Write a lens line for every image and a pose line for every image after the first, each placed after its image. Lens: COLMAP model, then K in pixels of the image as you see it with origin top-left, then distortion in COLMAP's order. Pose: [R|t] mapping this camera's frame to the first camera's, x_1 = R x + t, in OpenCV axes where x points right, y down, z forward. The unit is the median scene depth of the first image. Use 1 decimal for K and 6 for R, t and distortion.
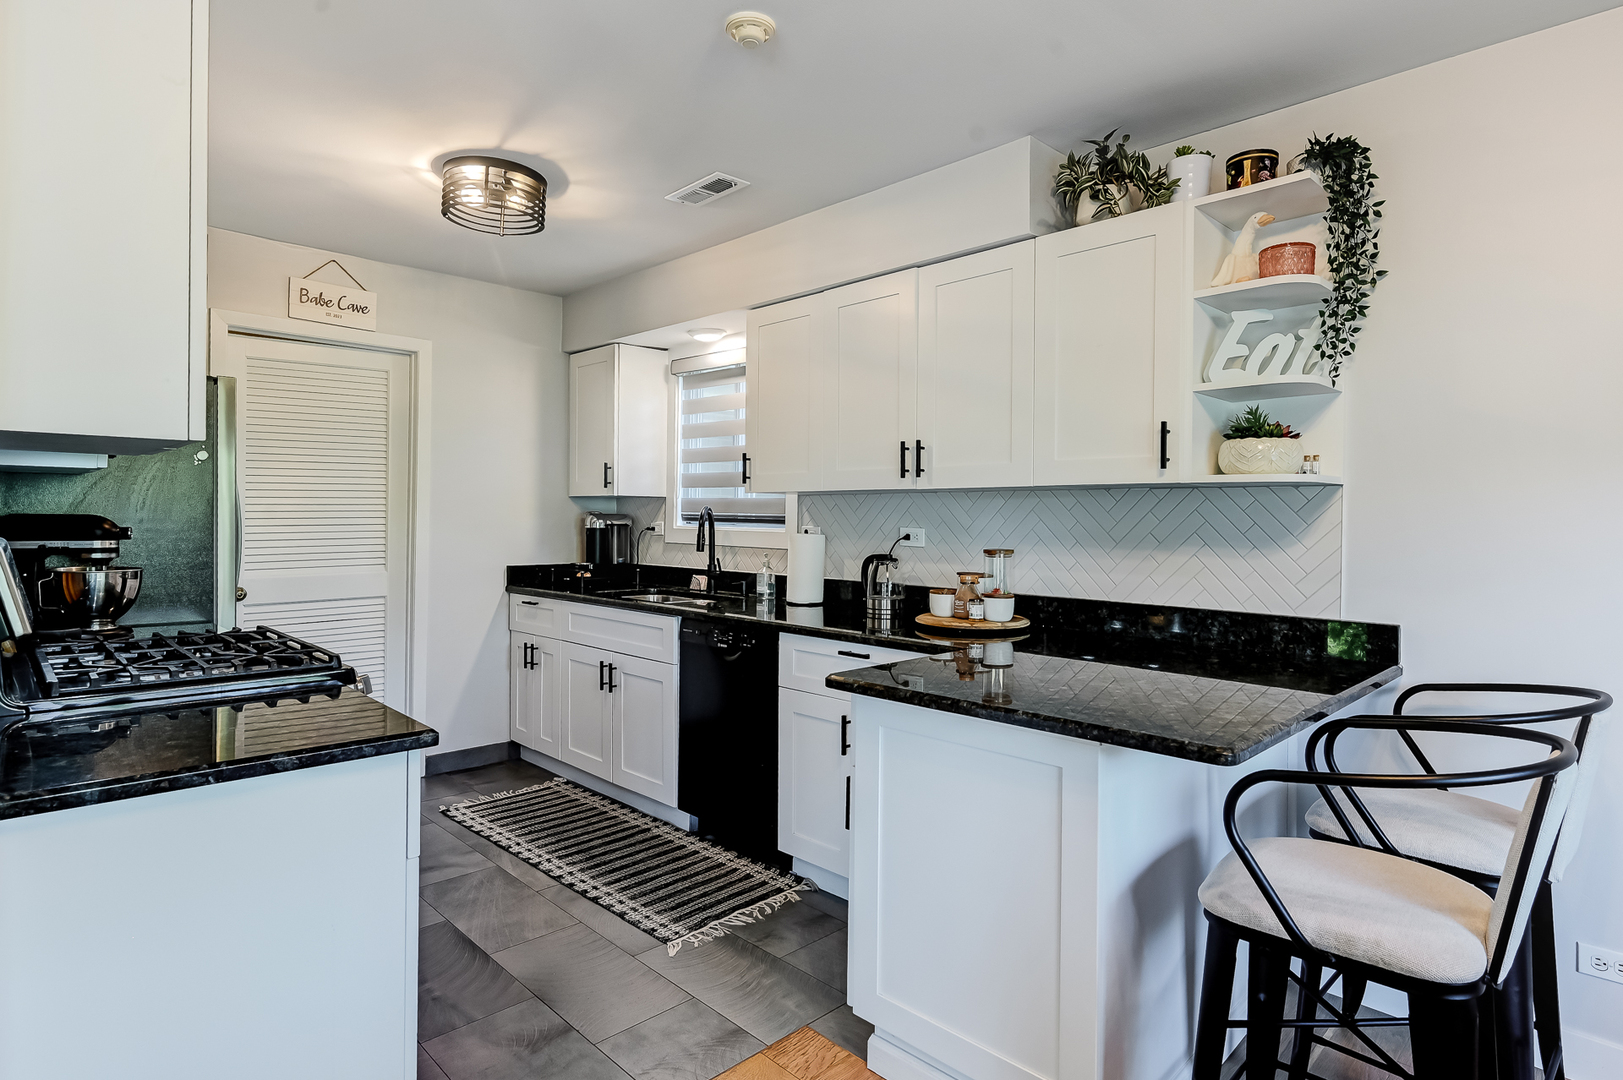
lens RADIAL K [[865.8, 0, 812.4], [0, 865.8, 514.5], [0, 0, 1]] dist [-0.017980, 0.000140]
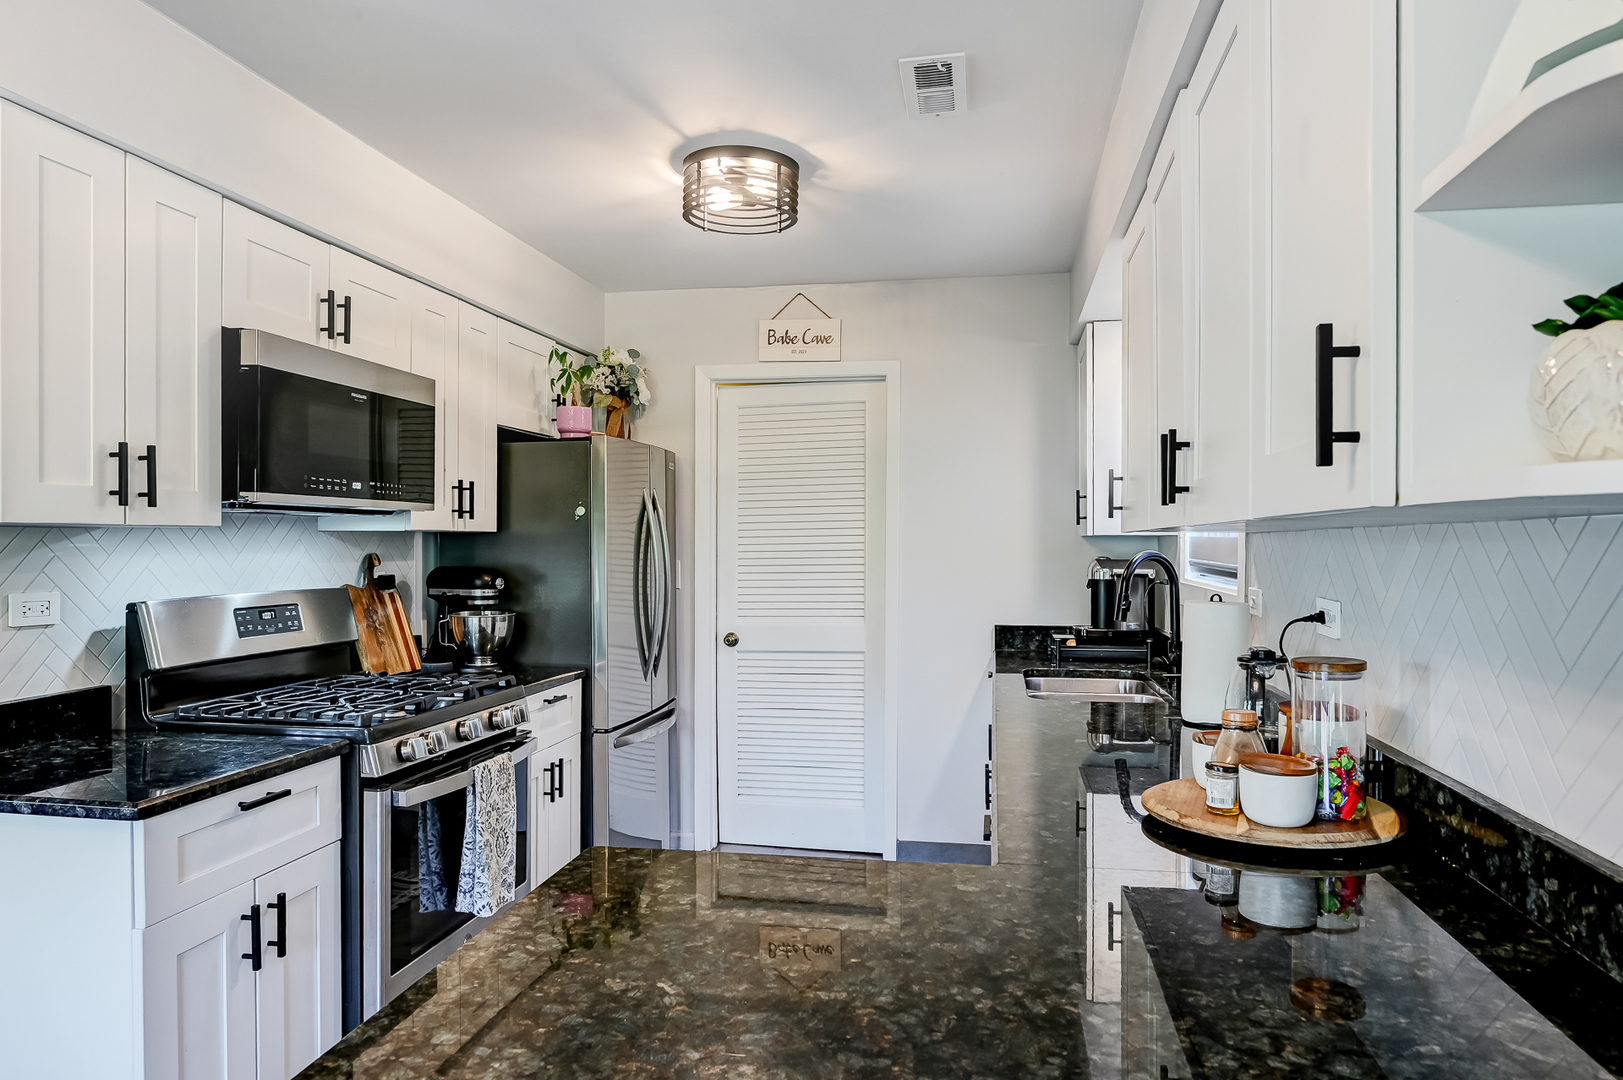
lens RADIAL K [[1015.2, 0, 811.5], [0, 1015.2, 540.0], [0, 0, 1]] dist [-0.002138, -0.000041]
pose [[0.577220, -0.012140, -0.816498, 0.471255], [0.008069, 0.999925, -0.009163, -0.017467], [0.816549, -0.001299, 0.577275, 0.473670]]
